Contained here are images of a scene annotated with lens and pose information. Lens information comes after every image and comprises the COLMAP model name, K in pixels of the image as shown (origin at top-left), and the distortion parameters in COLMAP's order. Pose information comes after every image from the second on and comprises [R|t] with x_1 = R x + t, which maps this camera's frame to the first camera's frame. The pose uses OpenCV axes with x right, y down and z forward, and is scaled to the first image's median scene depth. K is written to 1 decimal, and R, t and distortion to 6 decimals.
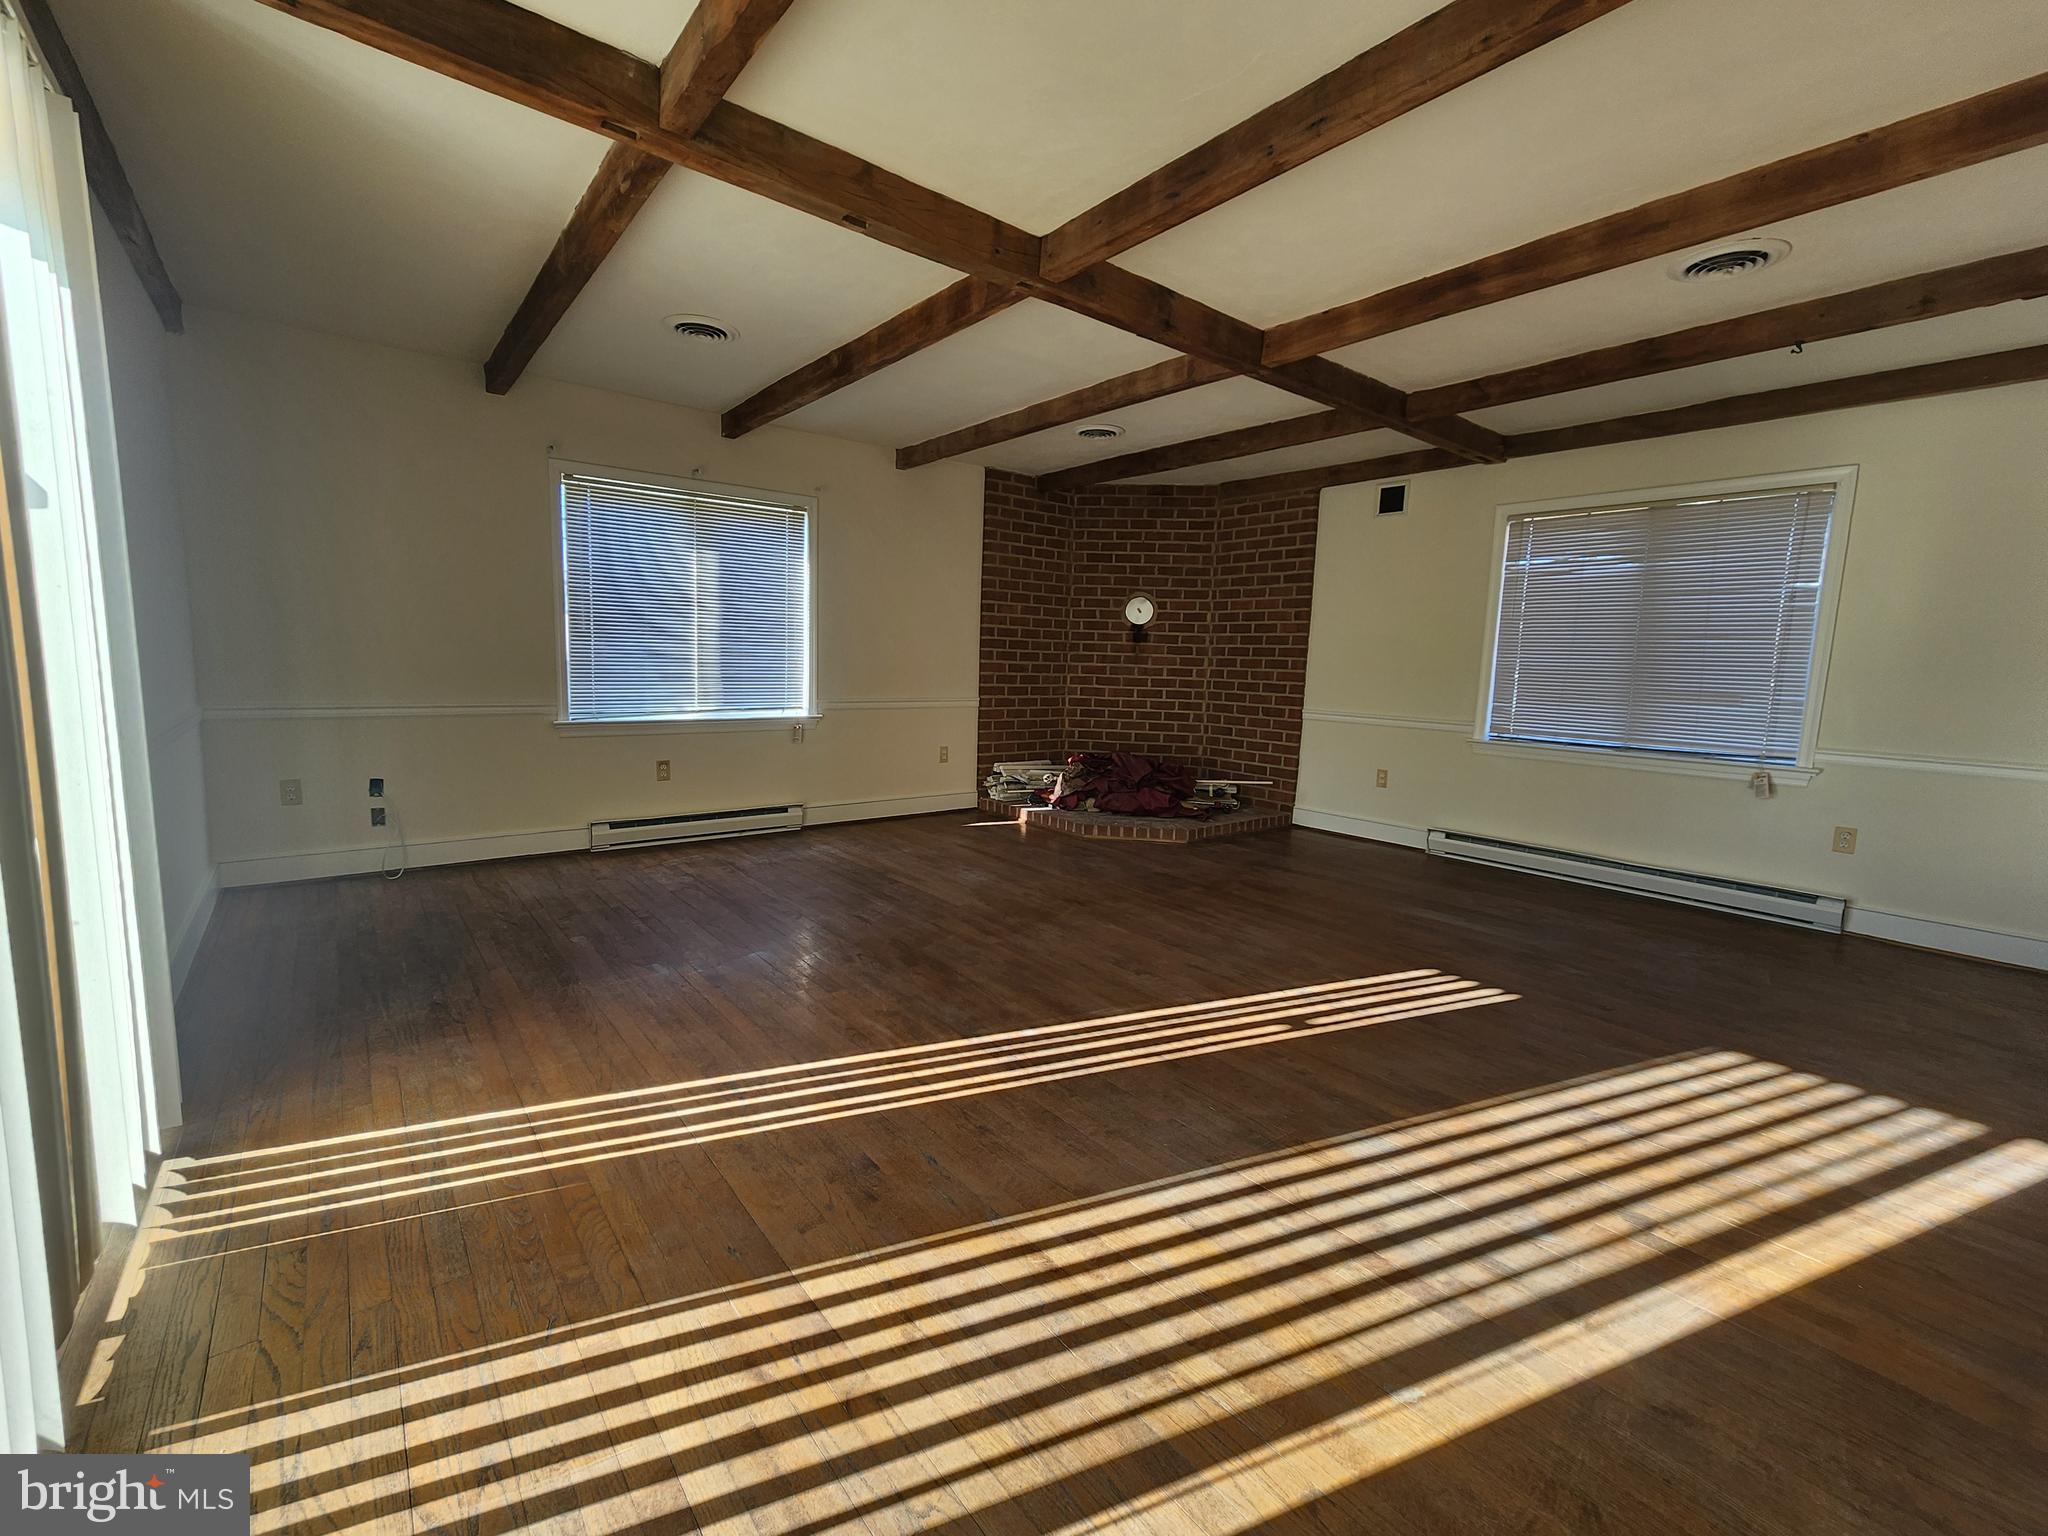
lens RADIAL K [[852.6, 0, 1019.1], [0, 852.6, 767.1], [0, 0, 1]] dist [0.001024, 0.000198]
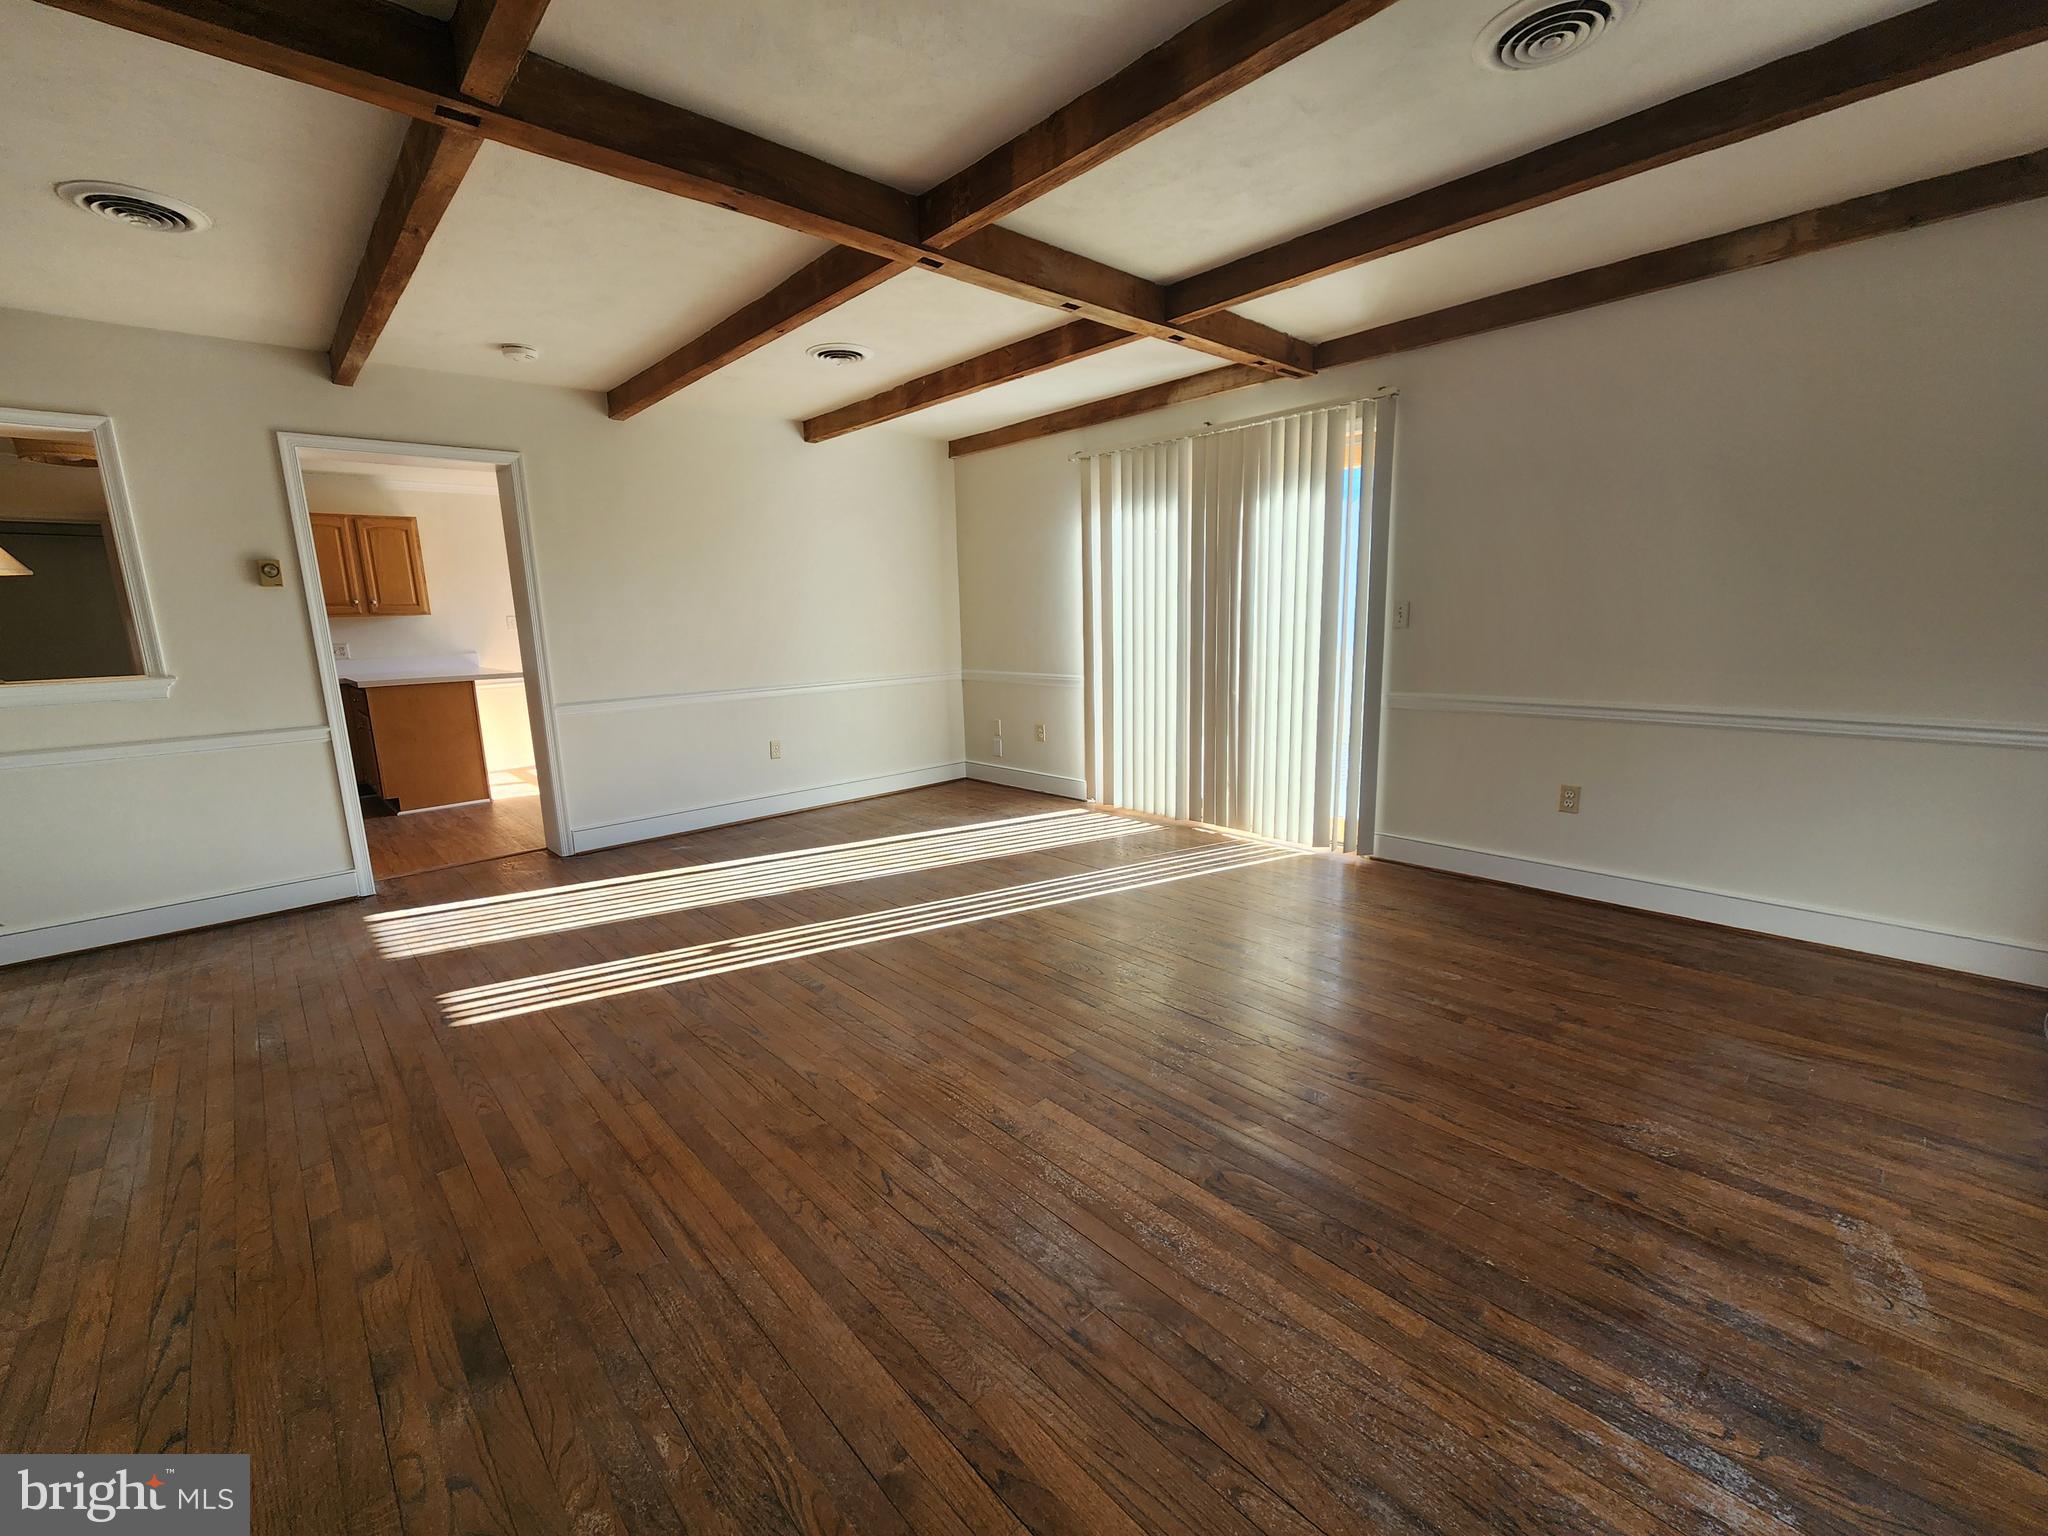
lens RADIAL K [[852.6, 0, 1019.1], [0, 852.6, 767.1], [0, 0, 1]] dist [0.001024, 0.000198]
pose [[-0.997948, 0.010828, -0.063113, -0.013196], [-0.008951, 0.952337, 0.304916, -0.162652], [0.063406, 0.304855, -0.950286, 1.065991]]
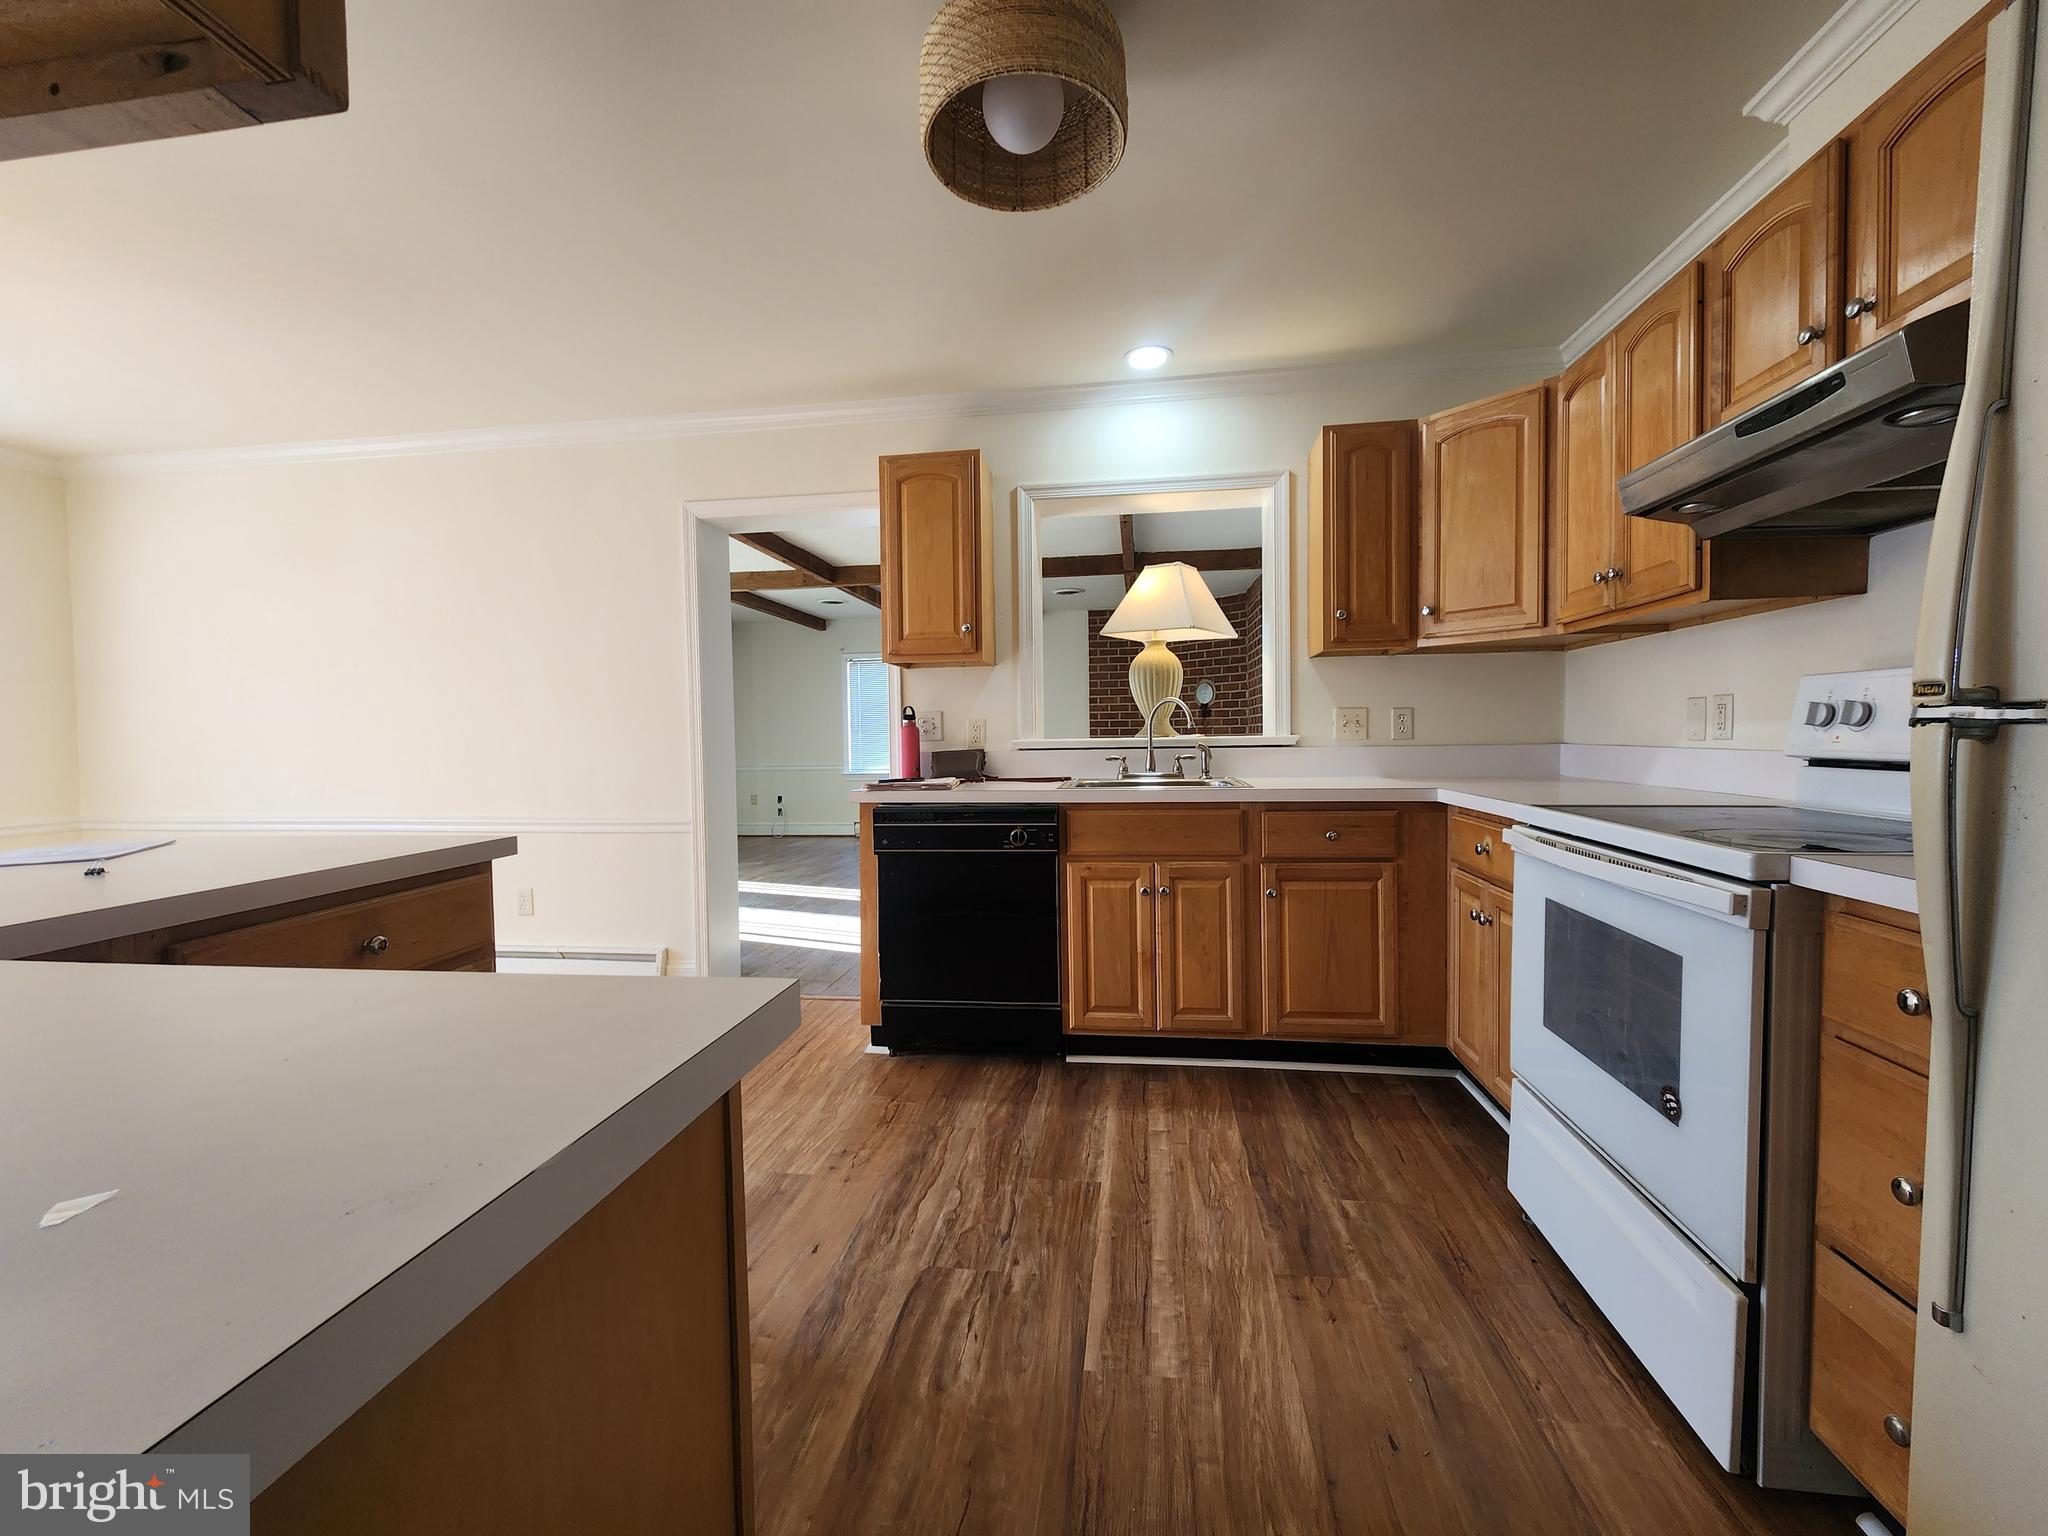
lens RADIAL K [[852.6, 0, 1019.1], [0, 852.6, 767.1], [0, 0, 1]] dist [0.001024, 0.000198]
pose [[0.680288, -0.011533, -0.732854, 1.122095], [-0.056096, 0.996124, -0.067748, 0.043684], [0.730795, 0.087198, 0.677004, -0.112288]]
